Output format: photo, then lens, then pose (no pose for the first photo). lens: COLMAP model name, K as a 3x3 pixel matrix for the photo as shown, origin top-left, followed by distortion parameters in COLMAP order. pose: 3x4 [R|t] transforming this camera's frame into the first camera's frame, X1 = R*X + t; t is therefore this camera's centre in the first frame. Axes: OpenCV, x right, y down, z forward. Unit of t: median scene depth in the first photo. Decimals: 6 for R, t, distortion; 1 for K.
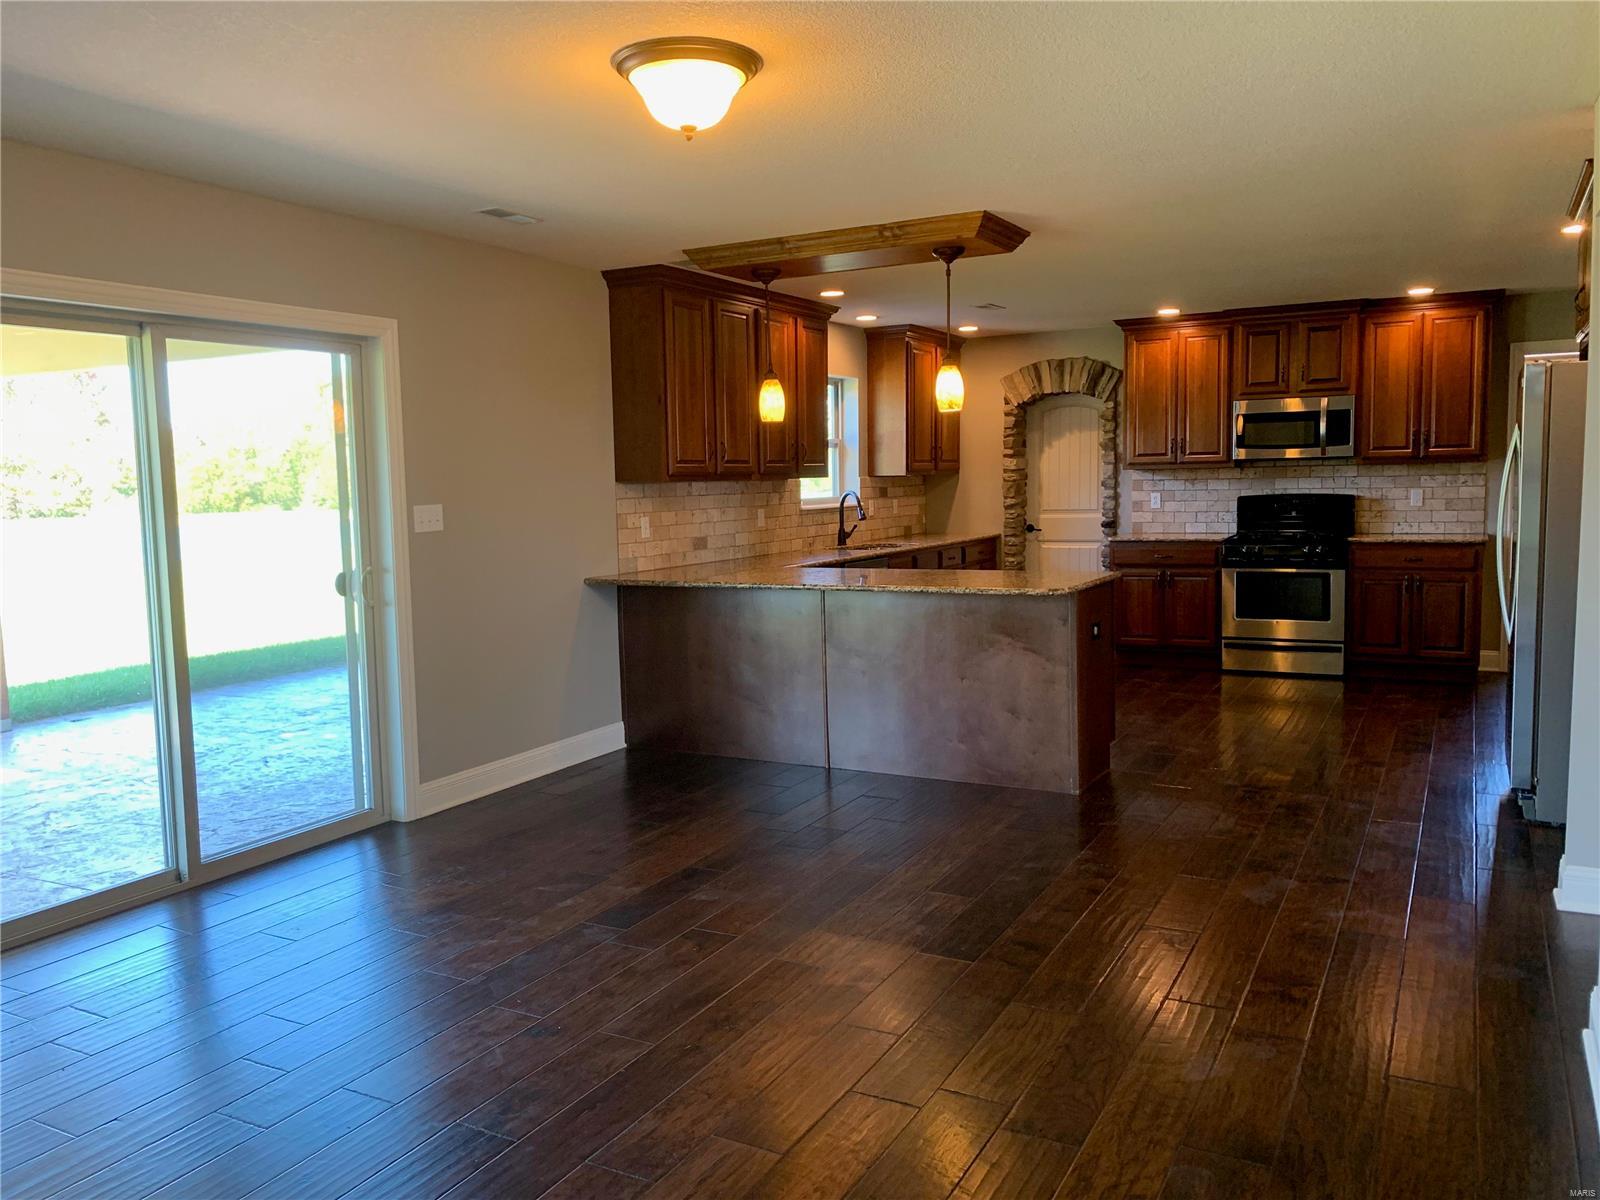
lens RADIAL K [[1191.9, 0, 797.4], [0, 1191.9, 604.1], [0, 0, 1]] dist [0.006155, -0.006693]
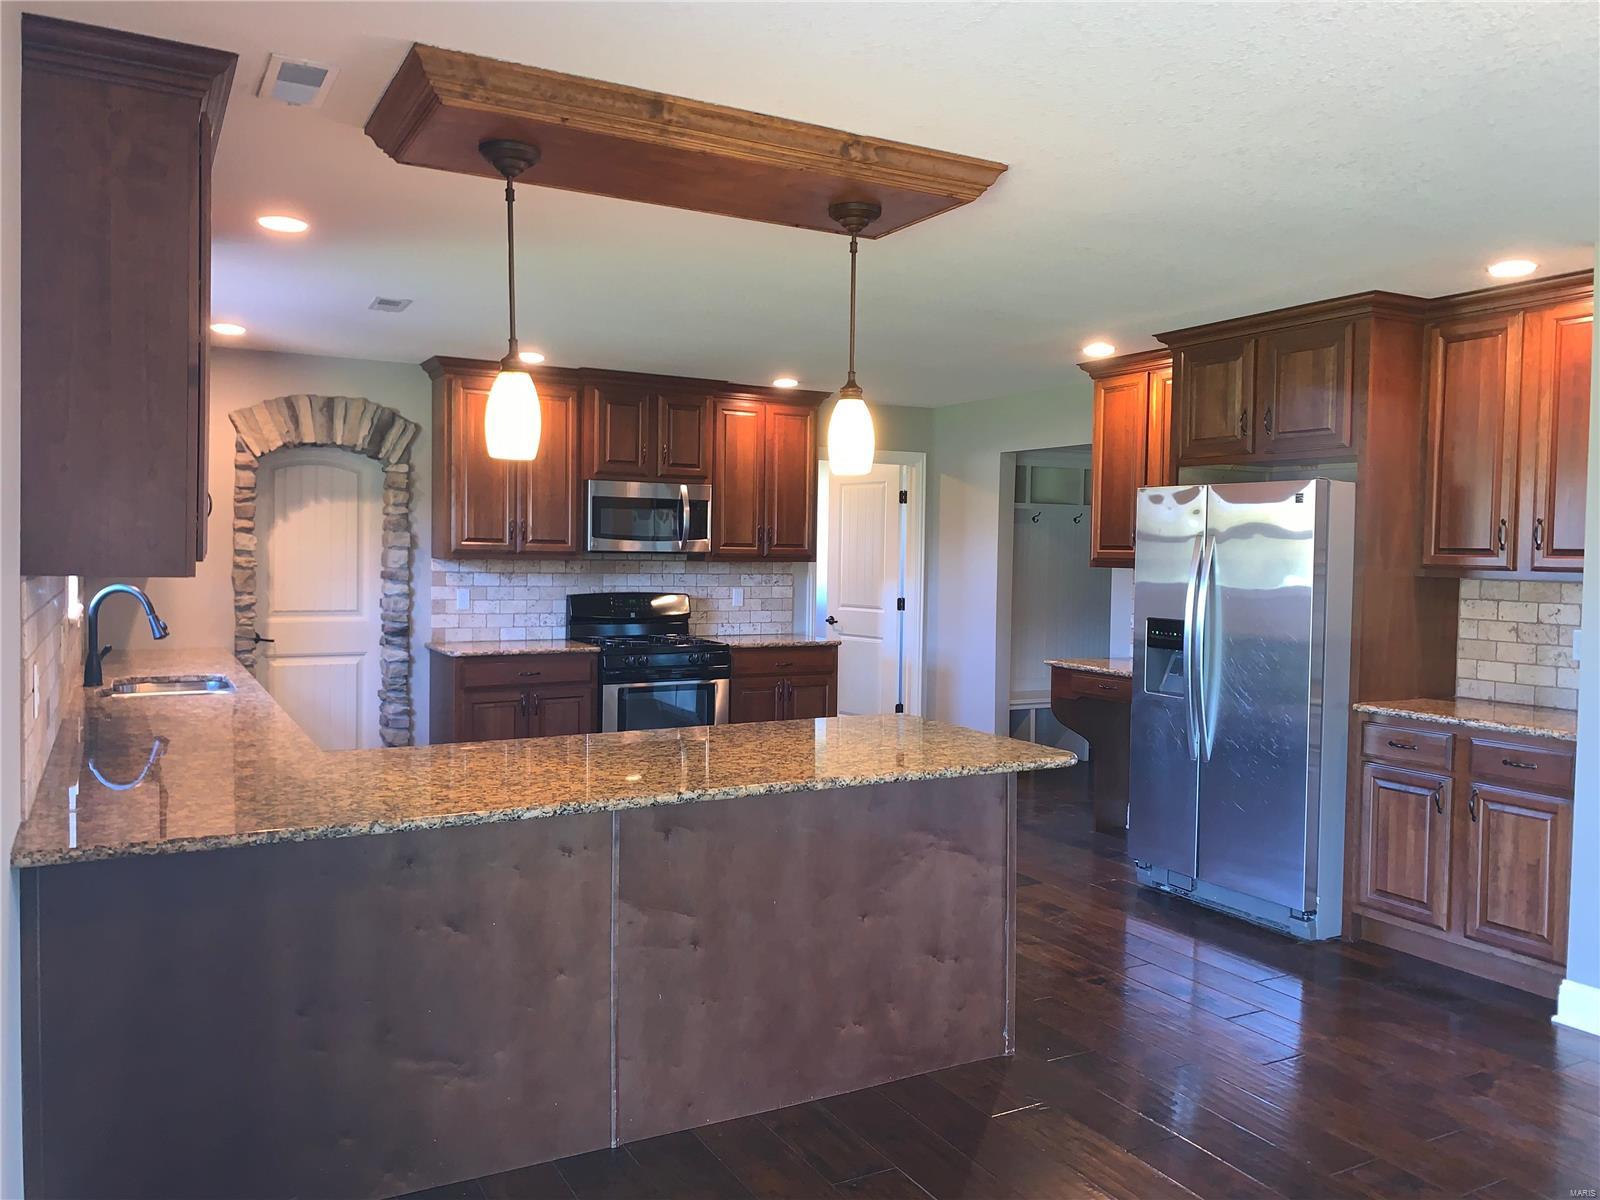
lens RADIAL K [[1191.9, 0, 797.4], [0, 1191.9, 604.1], [0, 0, 1]] dist [0.006155, -0.006693]
pose [[0.520651, -0.007758, 0.853734, -0.248740], [0.062886, 0.997591, -0.029285, -0.050424], [-0.851450, 0.068935, 0.519885, 0.443944]]
